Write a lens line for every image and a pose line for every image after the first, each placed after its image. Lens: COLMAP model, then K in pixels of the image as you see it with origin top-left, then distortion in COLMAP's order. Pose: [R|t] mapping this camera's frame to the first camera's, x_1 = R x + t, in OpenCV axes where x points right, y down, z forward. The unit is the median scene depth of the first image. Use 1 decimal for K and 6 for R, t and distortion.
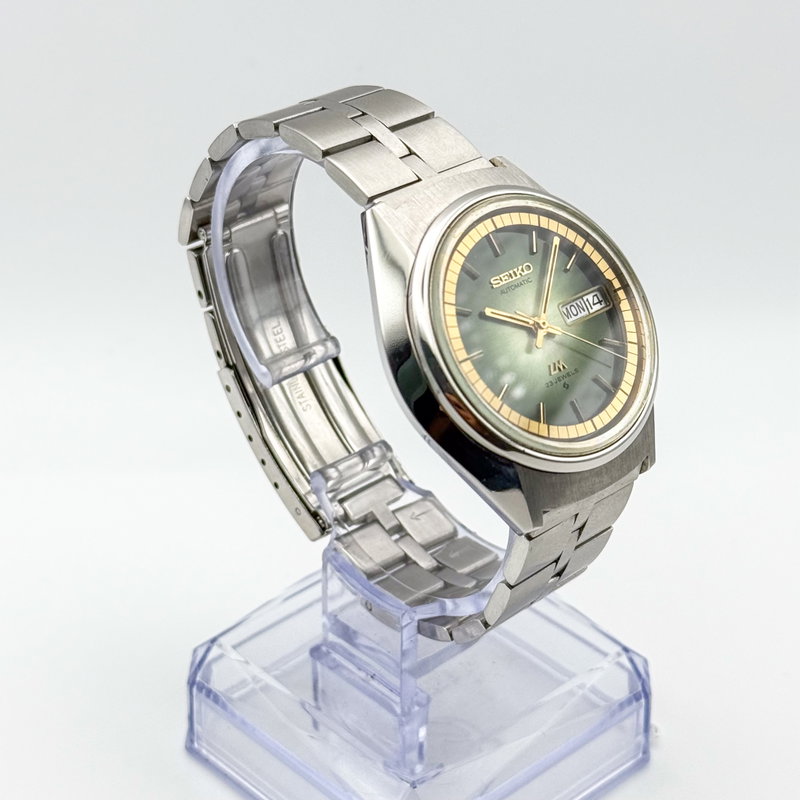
lens RADIAL K [[2013.7, 0, 395.8], [0, 2013.7, 400.2], [0, 0, 1]] dist [0.183039, 0.000000]
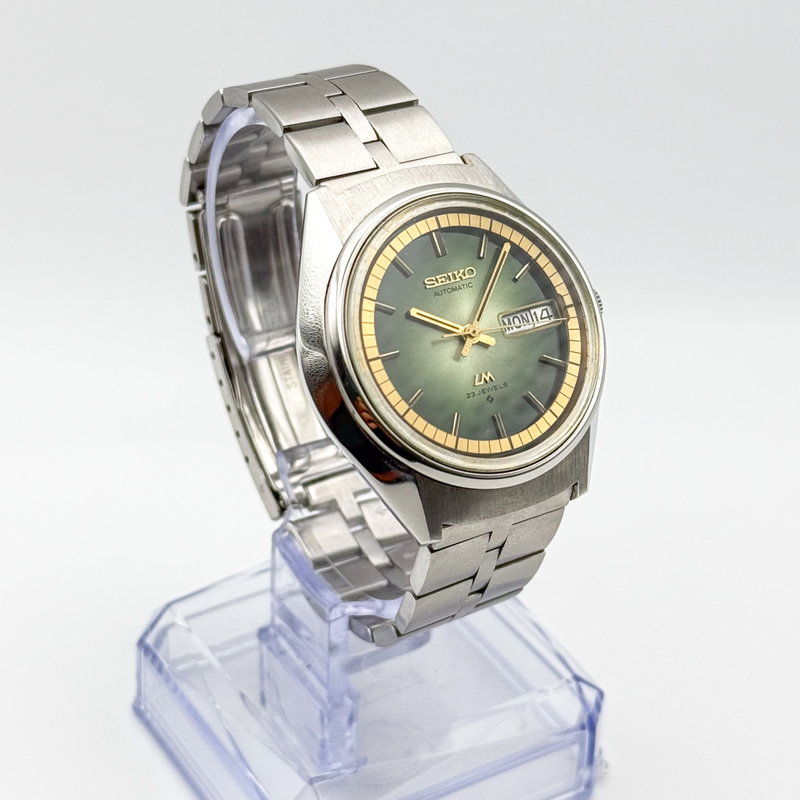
lens RADIAL K [[2013.7, 0, 401.6], [0, 2013.7, 402.0], [0, 0, 1]] dist [0.183039, 0.000000]
pose [[0.979186, 0.133861, -0.152565, 0.182315], [-0.131248, 0.990979, 0.027117, -0.025144], [0.154818, -0.006528, 0.987921, 0.043204]]
